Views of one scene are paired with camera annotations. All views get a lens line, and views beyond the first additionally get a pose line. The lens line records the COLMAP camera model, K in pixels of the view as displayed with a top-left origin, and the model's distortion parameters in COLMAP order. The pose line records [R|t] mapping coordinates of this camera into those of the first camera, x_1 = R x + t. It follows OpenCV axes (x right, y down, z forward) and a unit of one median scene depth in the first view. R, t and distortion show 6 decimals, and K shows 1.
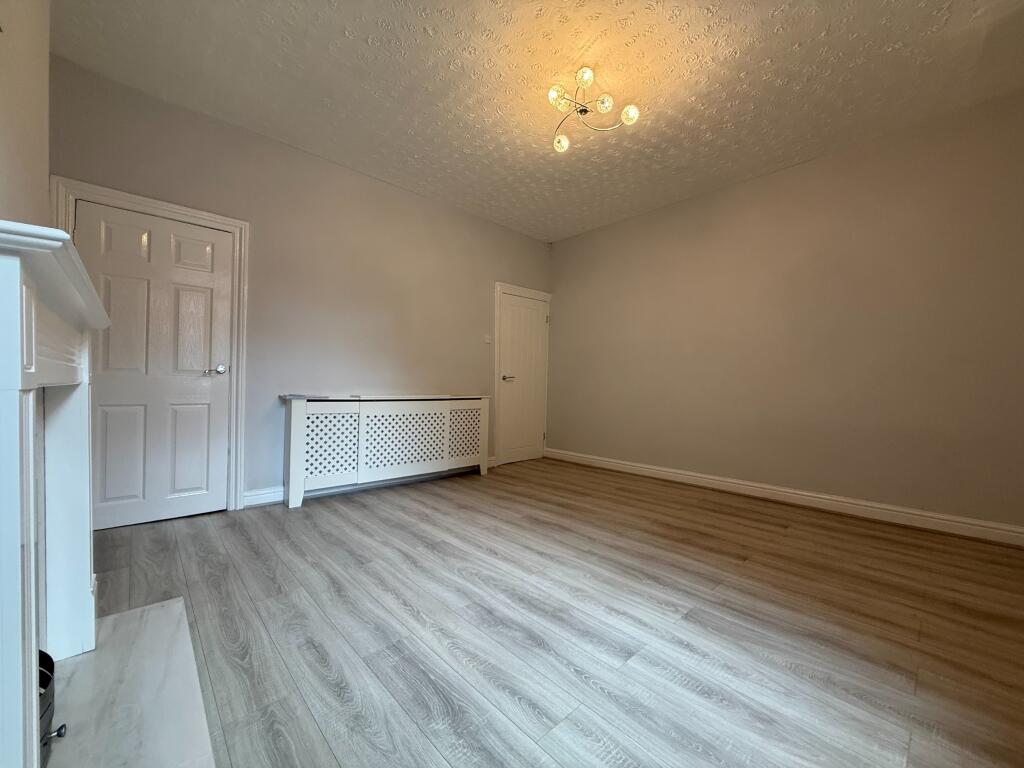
lens RADIAL K [[408.2, 0, 508.9], [0, 408.2, 383.1], [0, 0, 1]] dist [-0.002407, -0.000292]
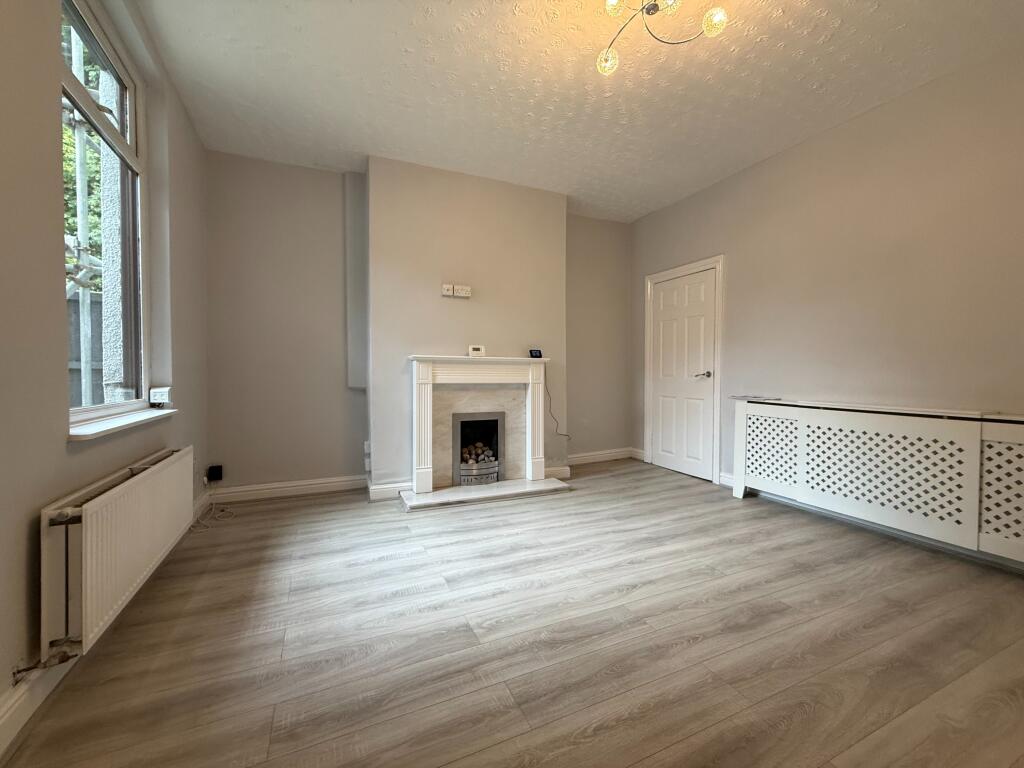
lens RADIAL K [[408.2, 0, 508.7], [0, 408.2, 383.4], [0, 0, 1]] dist [-0.002407, -0.000292]
pose [[-0.316280, 0.005341, -0.948651, 0.998475], [-0.006507, 0.999948, 0.007799, -0.013227], [0.948644, 0.008640, -0.316229, 1.051451]]
